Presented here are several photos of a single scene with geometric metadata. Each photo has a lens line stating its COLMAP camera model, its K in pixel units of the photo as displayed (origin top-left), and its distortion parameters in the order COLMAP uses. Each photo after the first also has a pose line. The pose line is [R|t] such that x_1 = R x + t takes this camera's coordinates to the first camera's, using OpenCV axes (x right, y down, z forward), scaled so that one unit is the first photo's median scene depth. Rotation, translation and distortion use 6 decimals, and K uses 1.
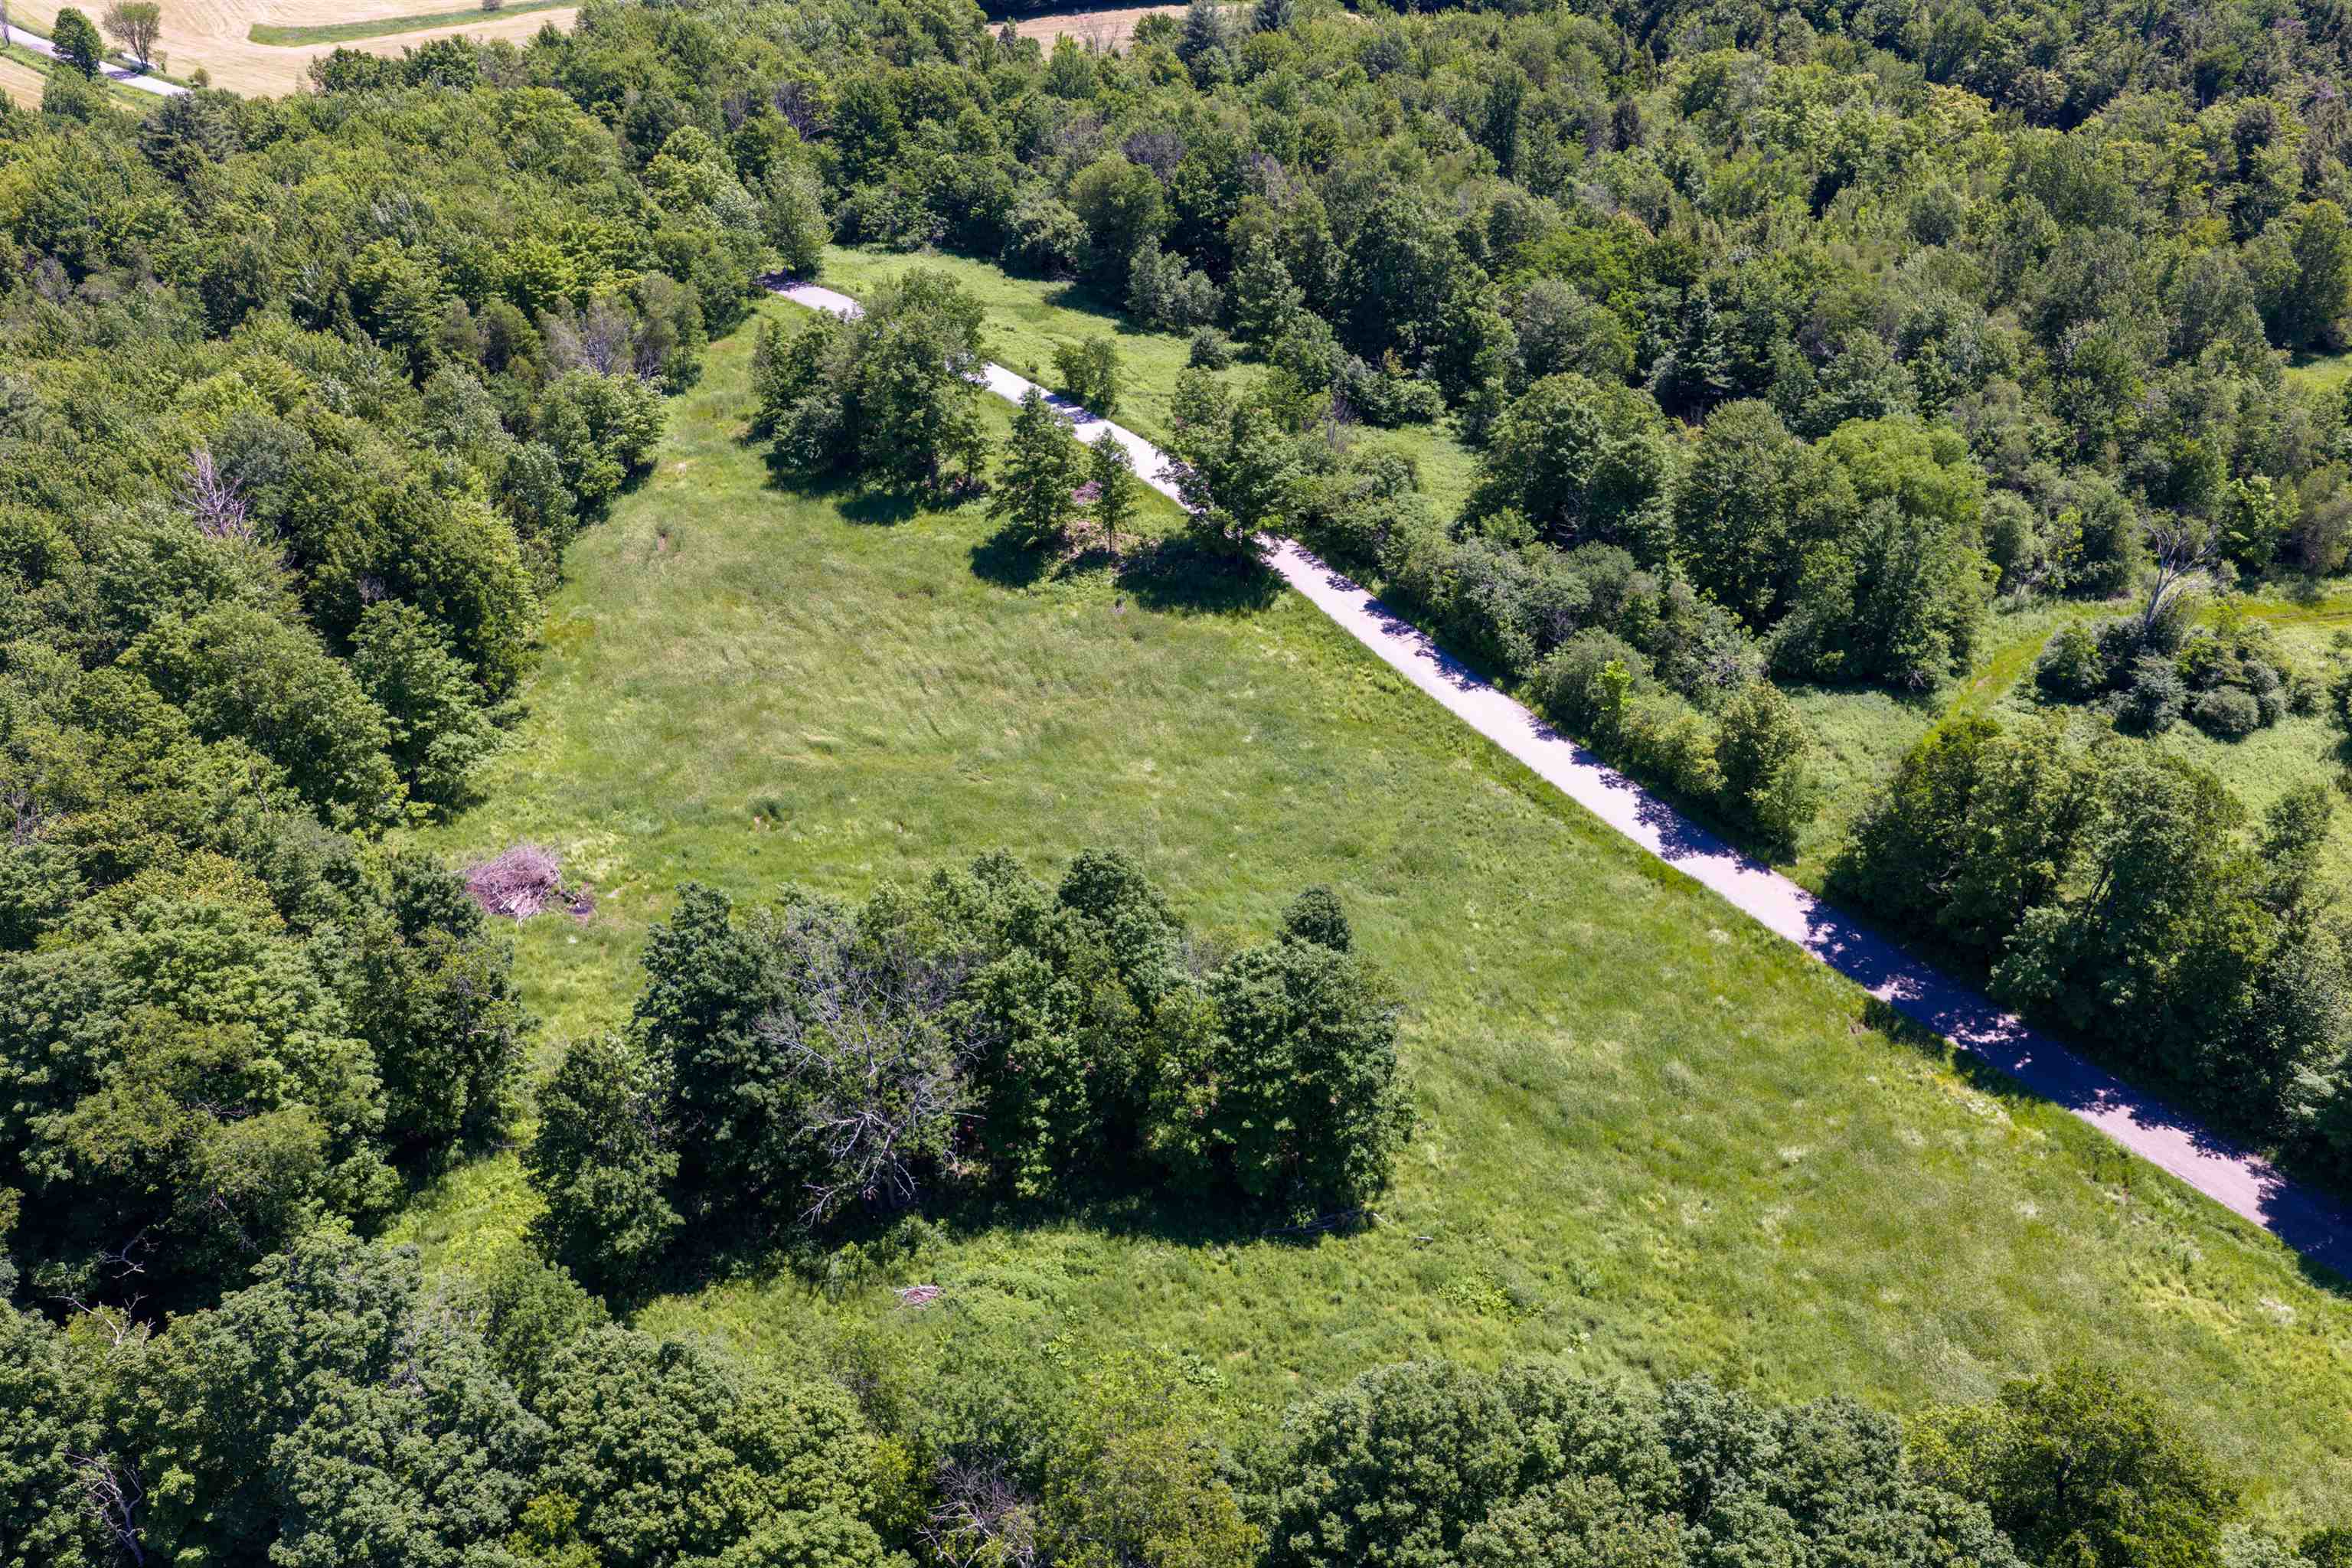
lens RADIAL K [[1949.0, 0, 1180.9], [0, 1949.0, 797.4], [0, 0, 1]] dist [0.023839, -0.042850]
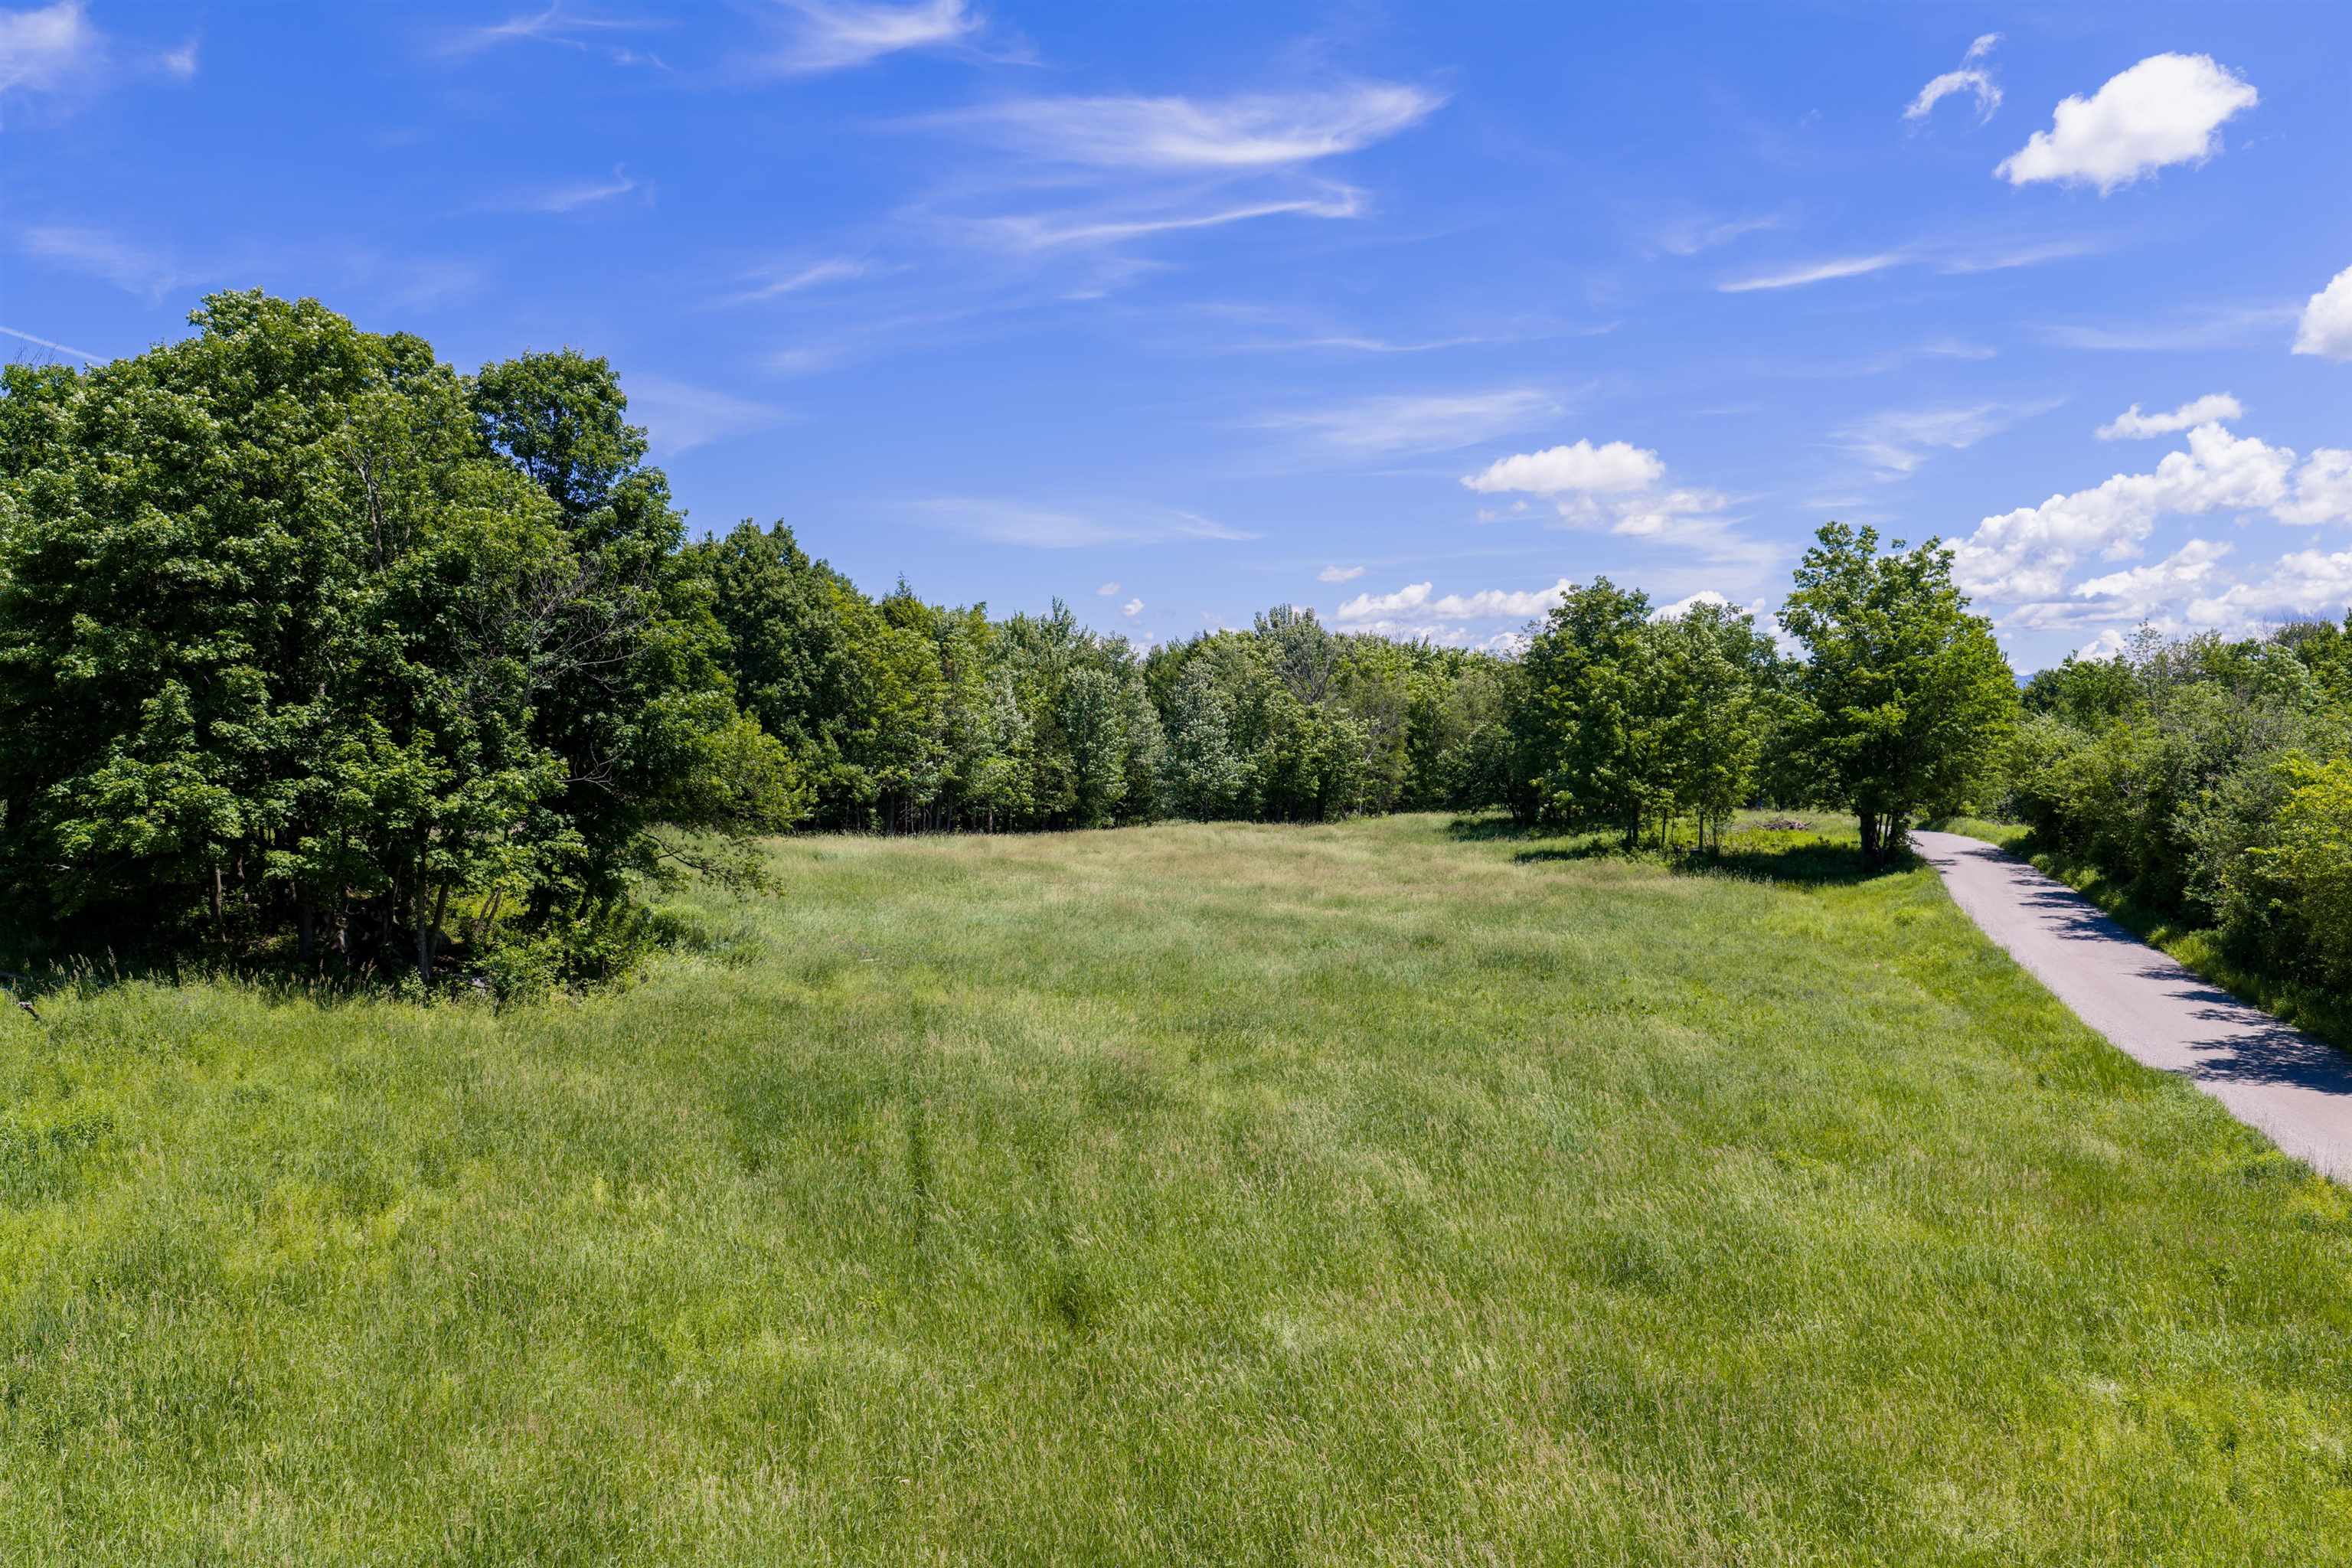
lens RADIAL K [[1949.0, 0, 1177.6], [0, 1949.0, 793.7], [0, 0, 1]] dist [0.023839, -0.042850]
pose [[0.677452, 0.025754, -0.735116, 0.301954], [-0.410937, 0.842135, -0.349199, 0.139789], [0.610074, 0.538652, 0.581089, 0.548433]]
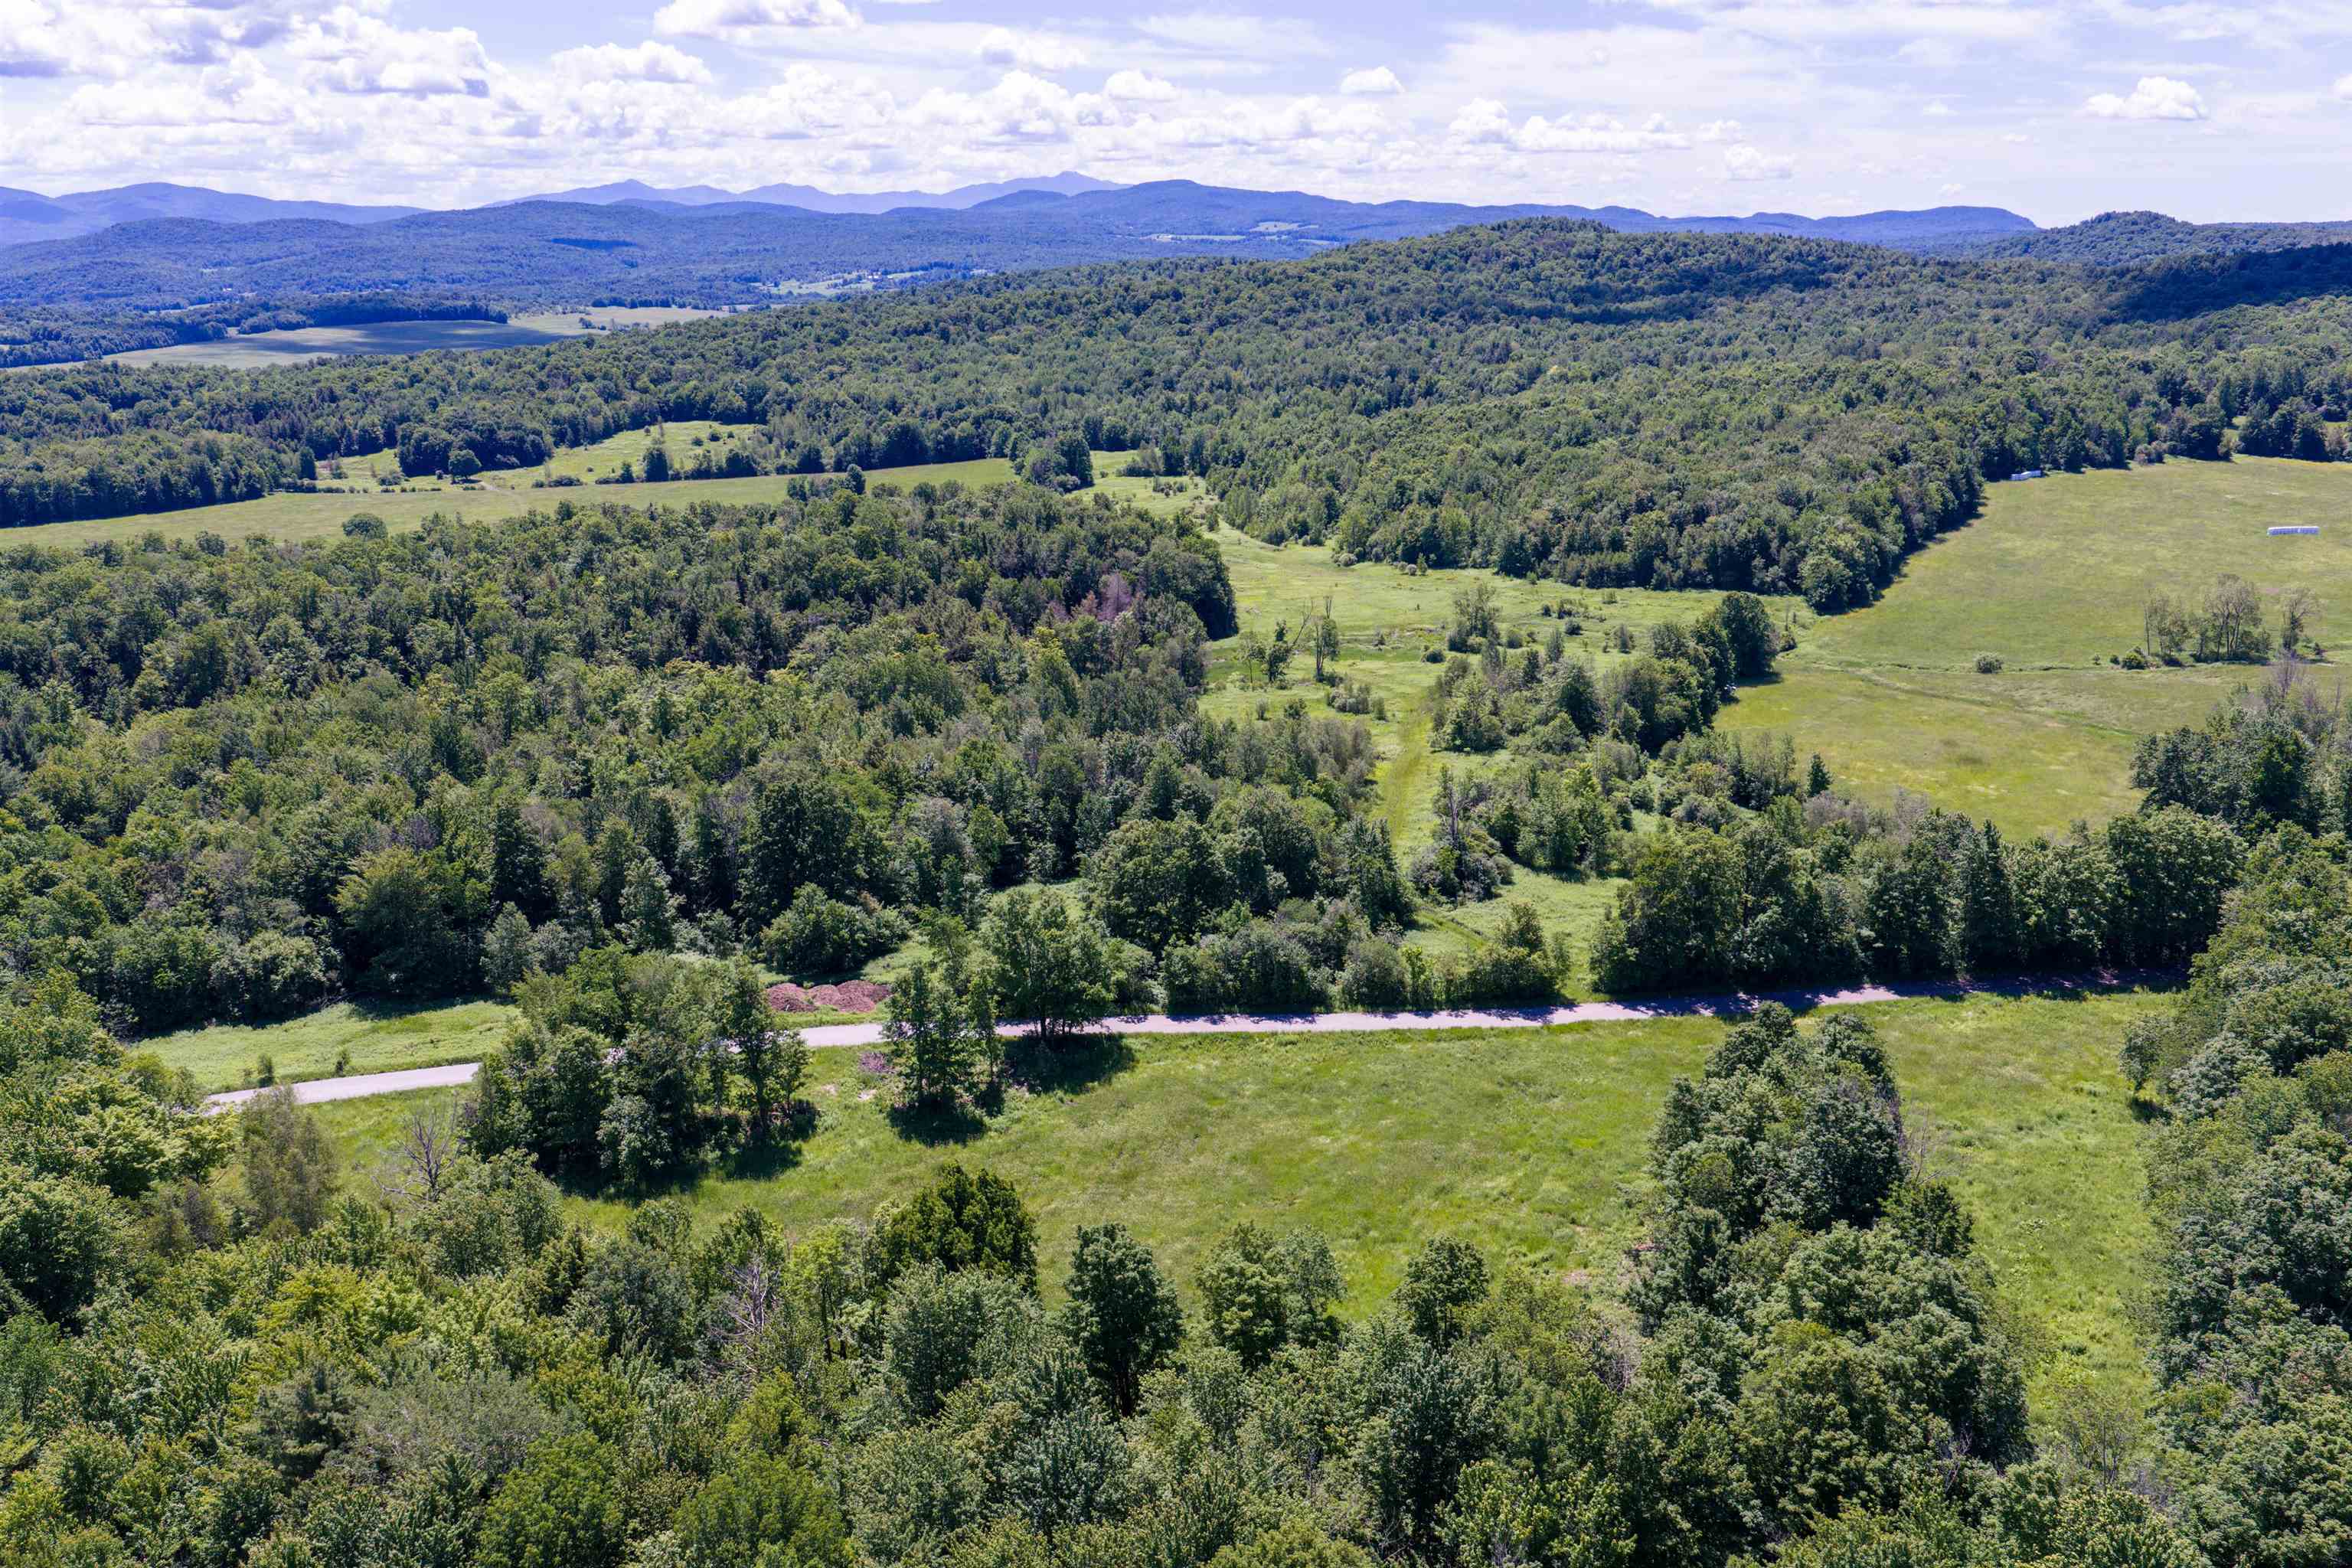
lens RADIAL K [[1949.0, 0, 1190.4], [0, 1949.0, 785.3], [0, 0, 1]] dist [0.023839, -0.042850]
pose [[0.416441, -0.241355, 0.876541, -0.921051], [0.506189, 0.862417, -0.003022, -0.211573], [-0.755215, 0.444954, 0.481317, 0.322634]]
